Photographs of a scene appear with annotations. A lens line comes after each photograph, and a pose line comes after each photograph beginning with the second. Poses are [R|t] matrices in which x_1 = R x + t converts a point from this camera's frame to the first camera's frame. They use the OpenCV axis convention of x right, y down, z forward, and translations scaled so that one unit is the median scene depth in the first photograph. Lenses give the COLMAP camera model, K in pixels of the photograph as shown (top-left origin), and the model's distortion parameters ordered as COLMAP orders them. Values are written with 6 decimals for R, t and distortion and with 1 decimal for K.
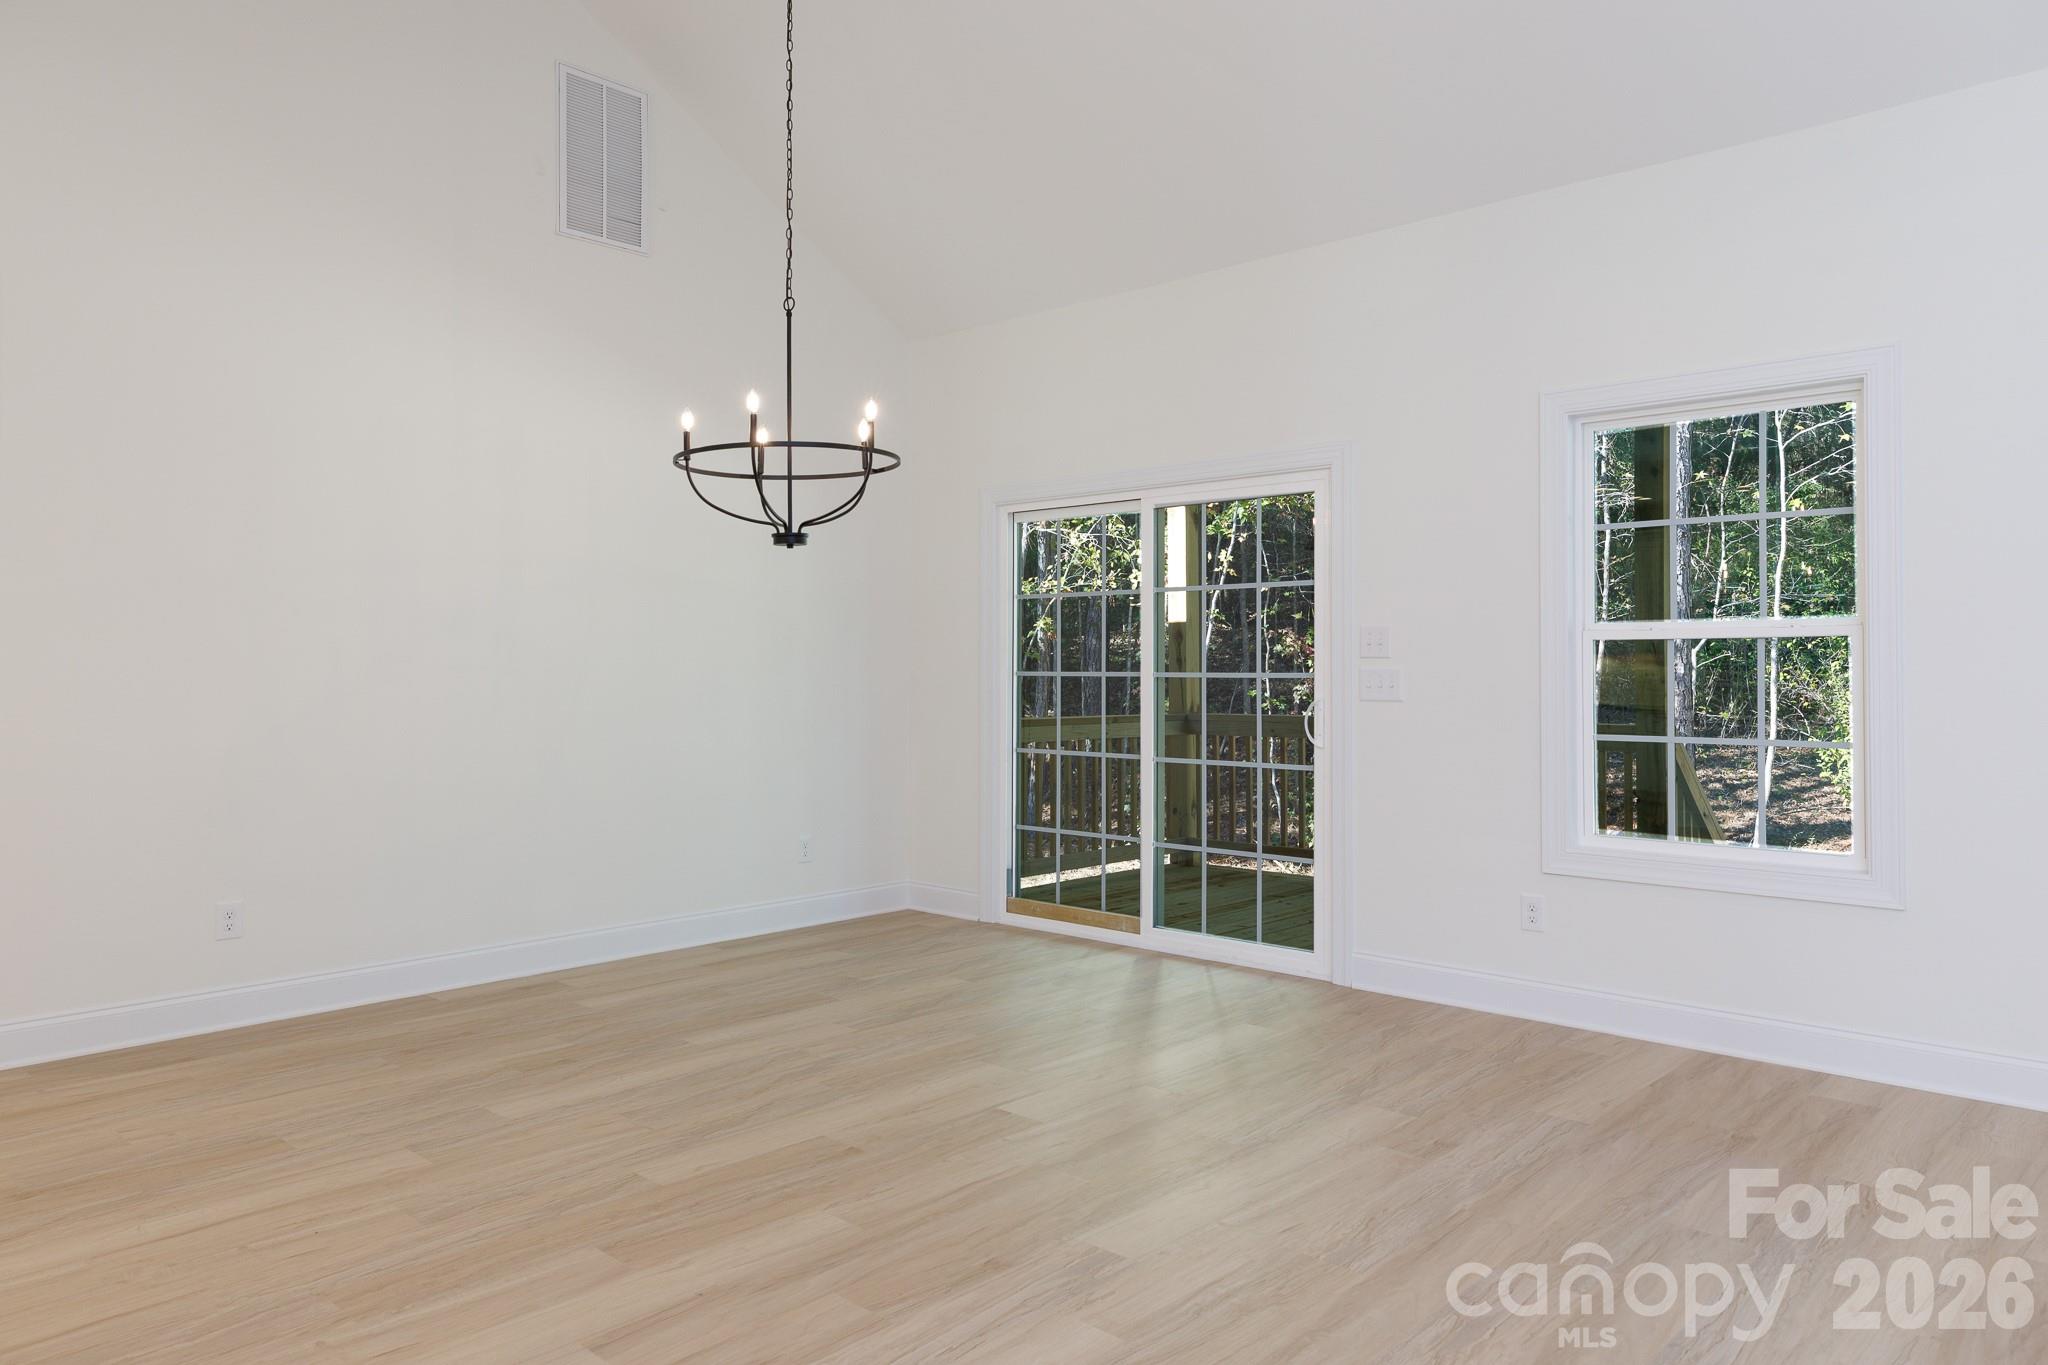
lens RADIAL K [[1359.5, 0, 1021.3], [0, 1359.5, 668.1], [0, 0, 1]] dist [0.021795, -0.000073]
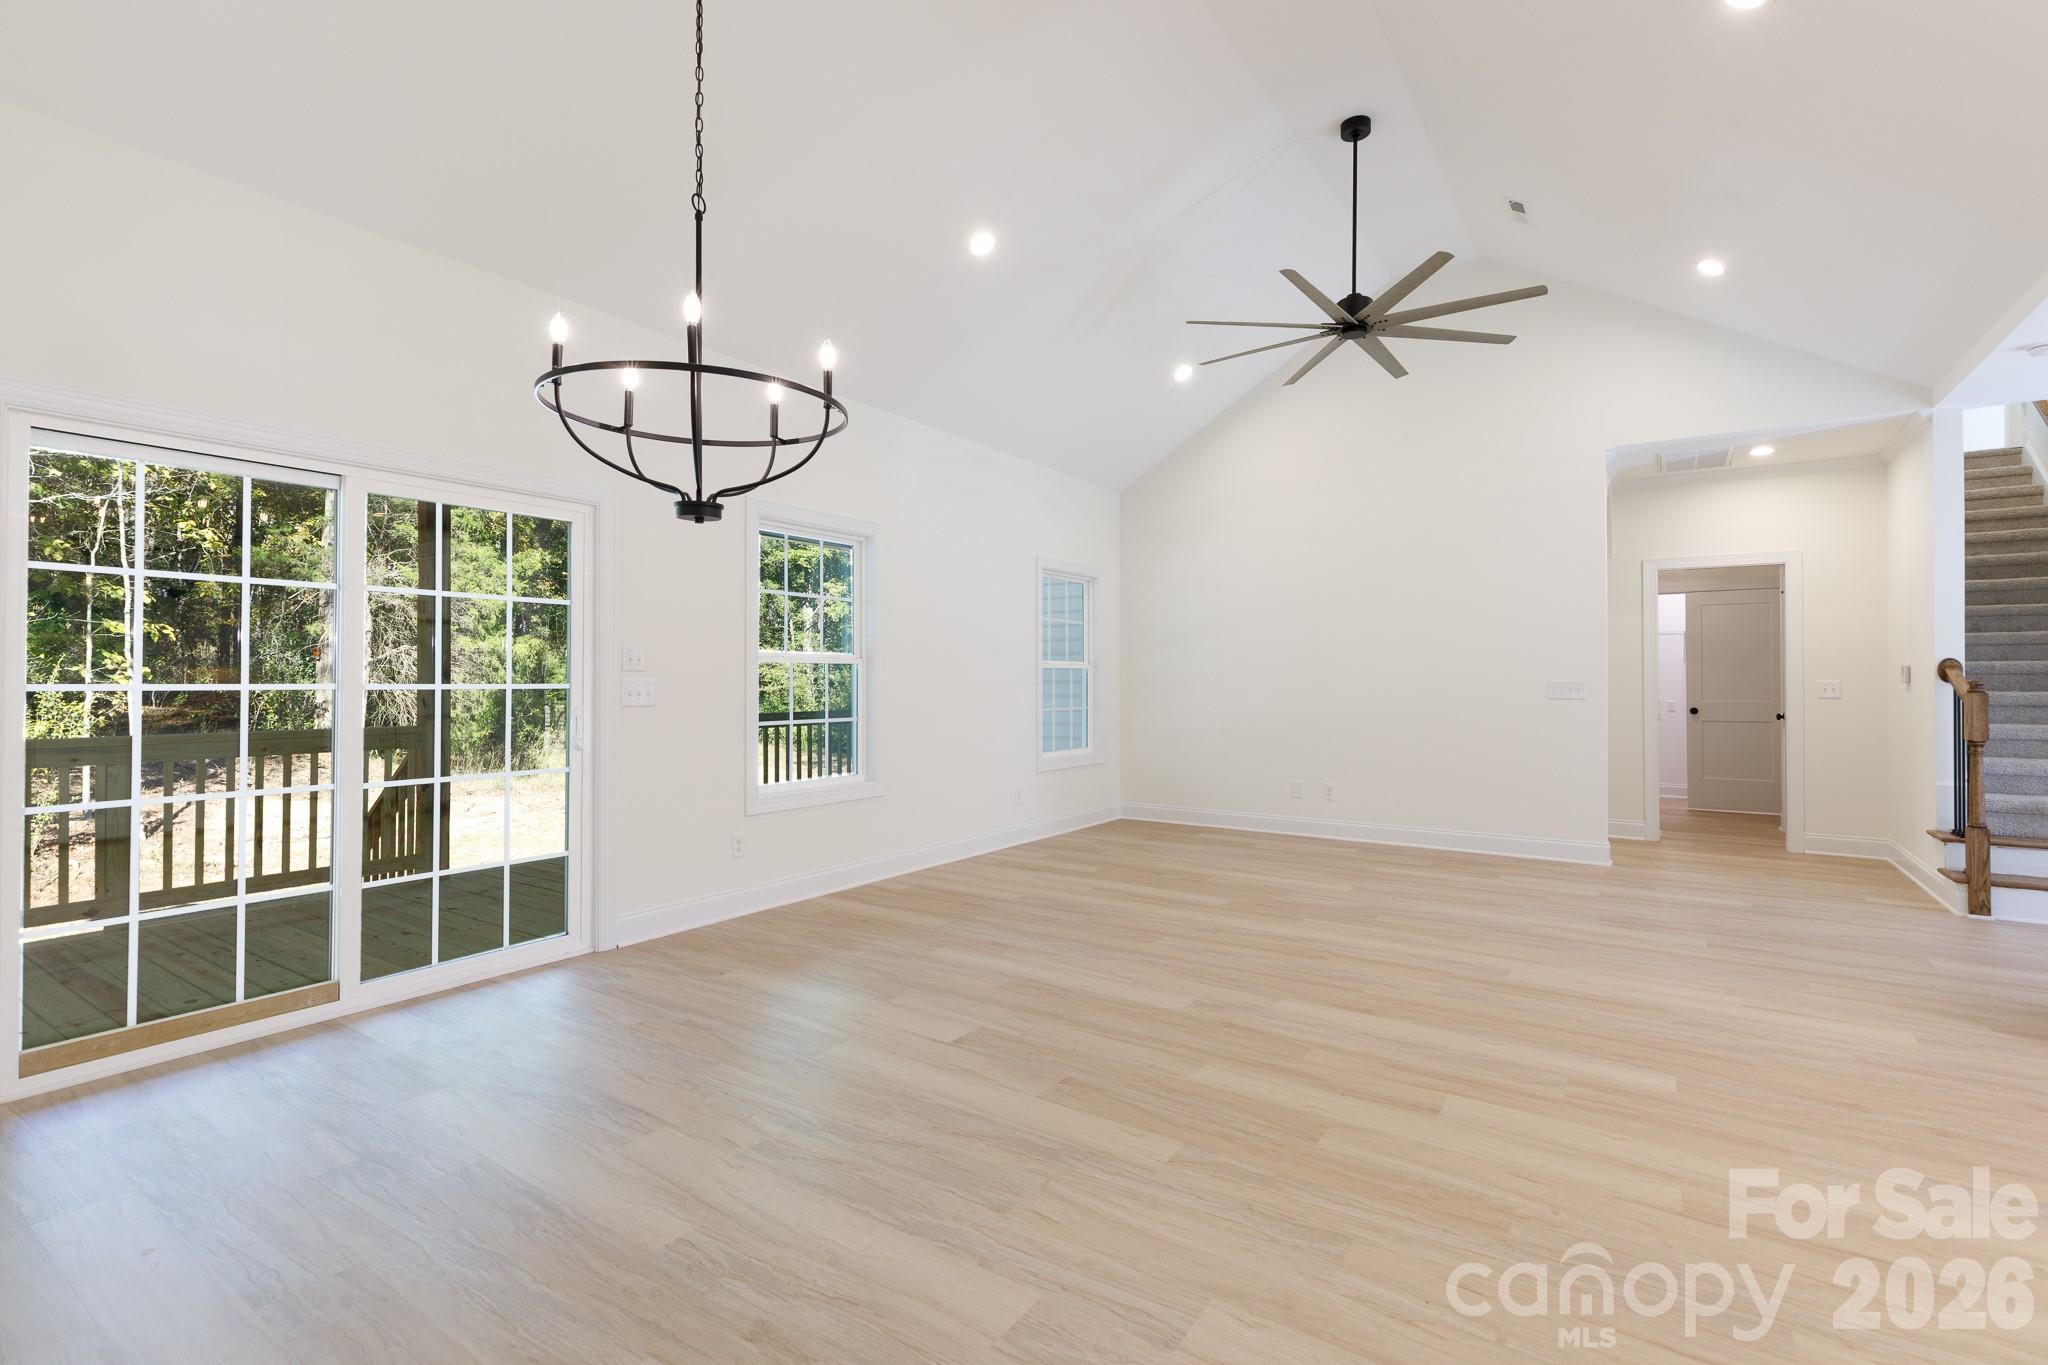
lens RADIAL K [[923.5, 0, 1026.3], [0, 923.5, 677.8], [0, 0, 1]] dist [0.010550, 0.000720]
pose [[-0.148659, 0.004155, 0.988880, -0.691133], [-0.003040, 0.999985, -0.004658, 0.001601], [-0.988884, -0.003698, -0.148644, 0.864364]]
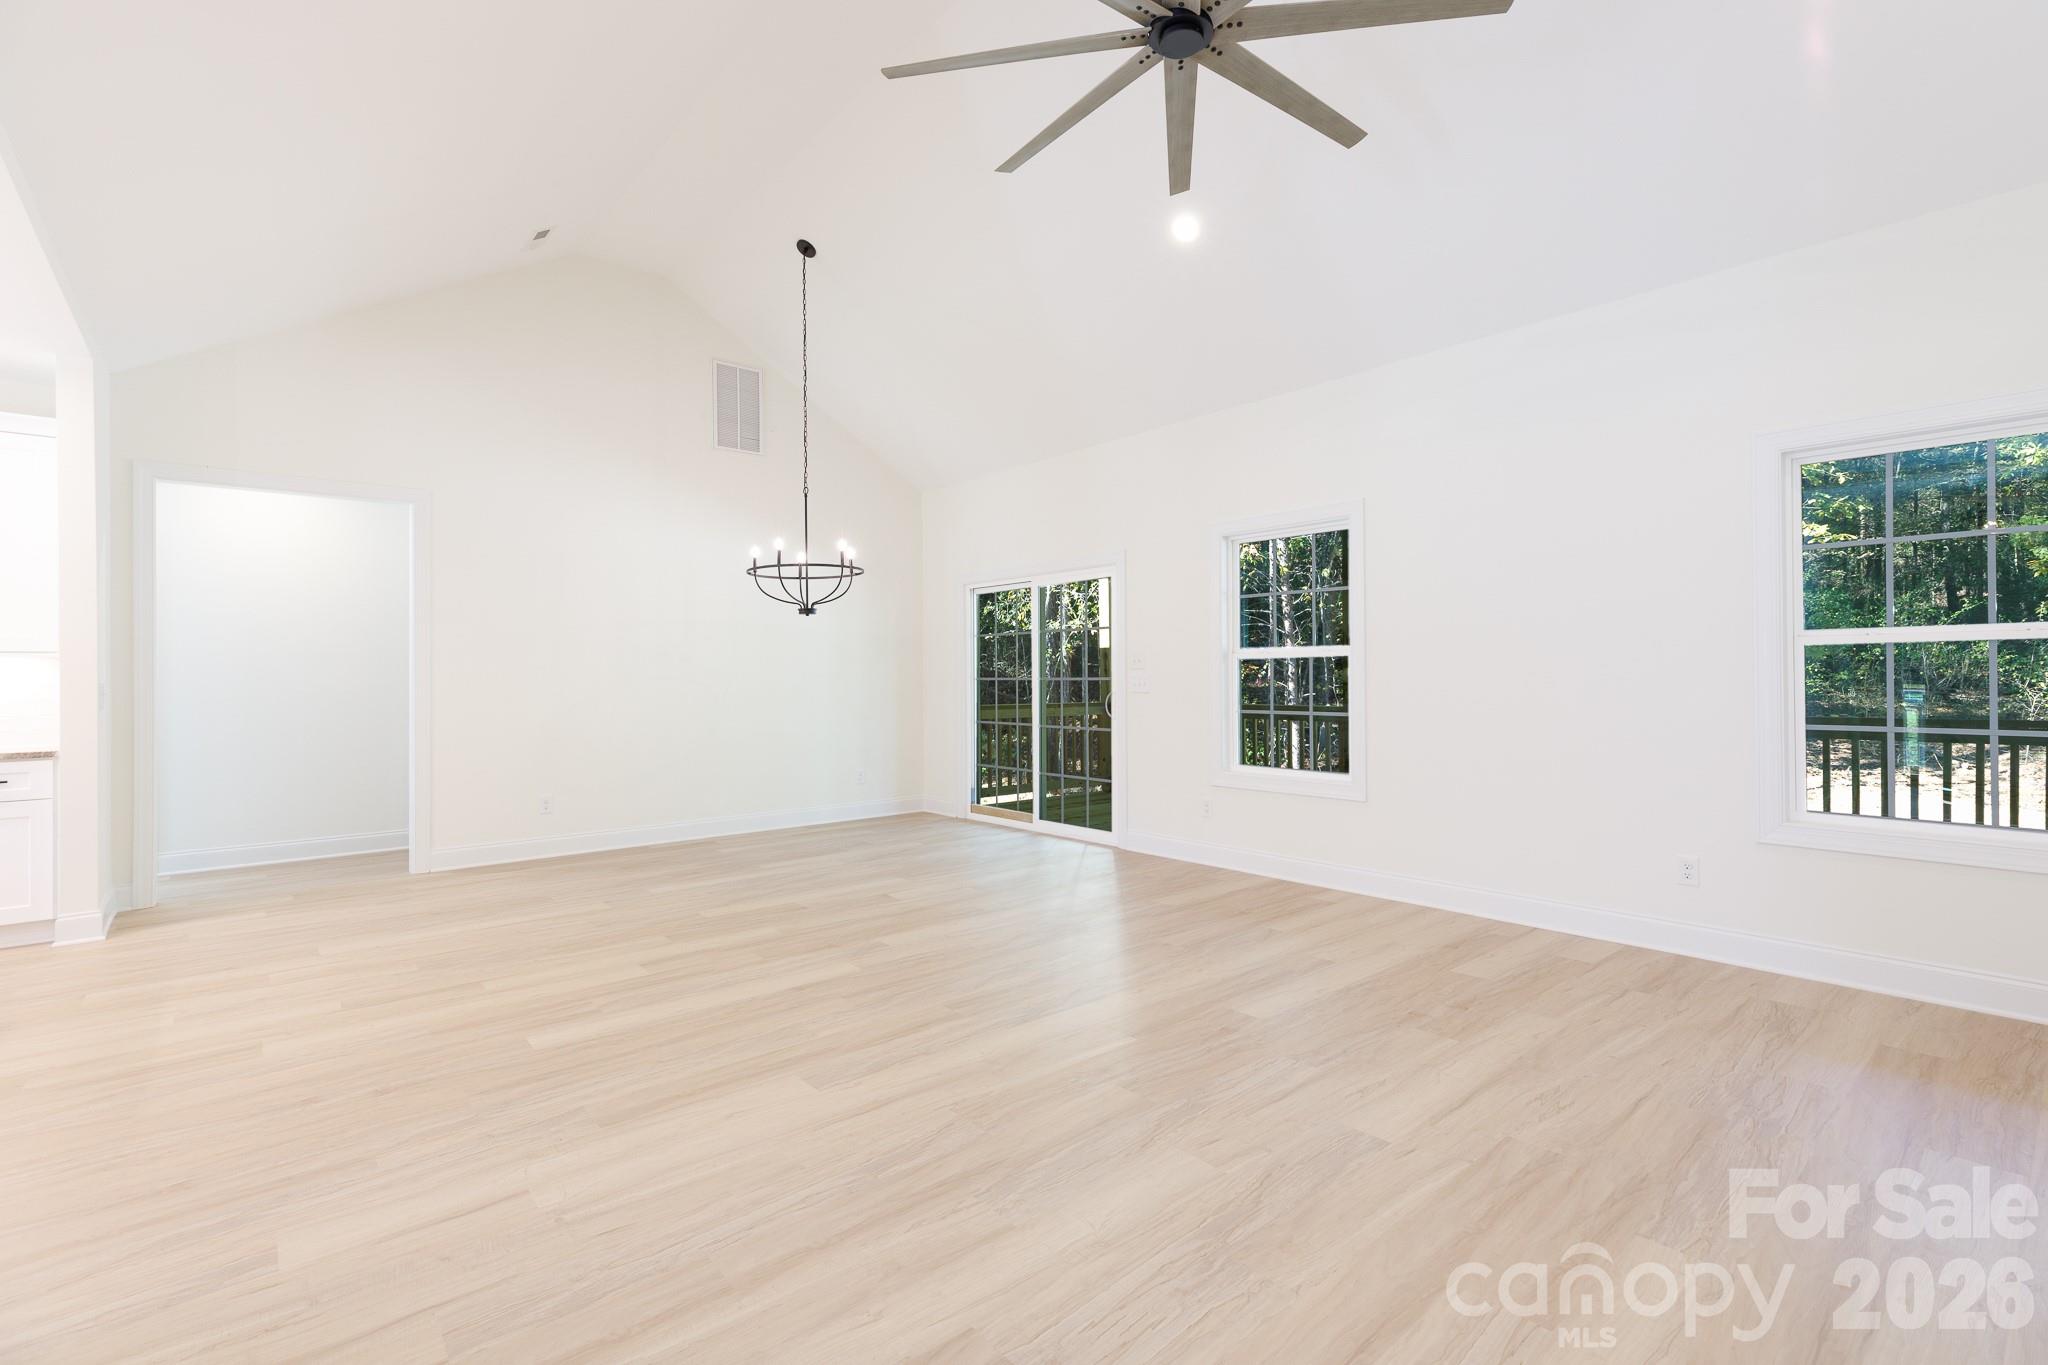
lens RADIAL K [[923.5, 0, 1031.7], [0, 923.5, 685.8], [0, 0, 1]] dist [0.010550, 0.000720]
pose [[0.993612, -0.006273, -0.112676, 0.288752], [0.007535, 0.999914, 0.010778, 0.000250], [0.112599, -0.011558, 0.993573, -0.273249]]
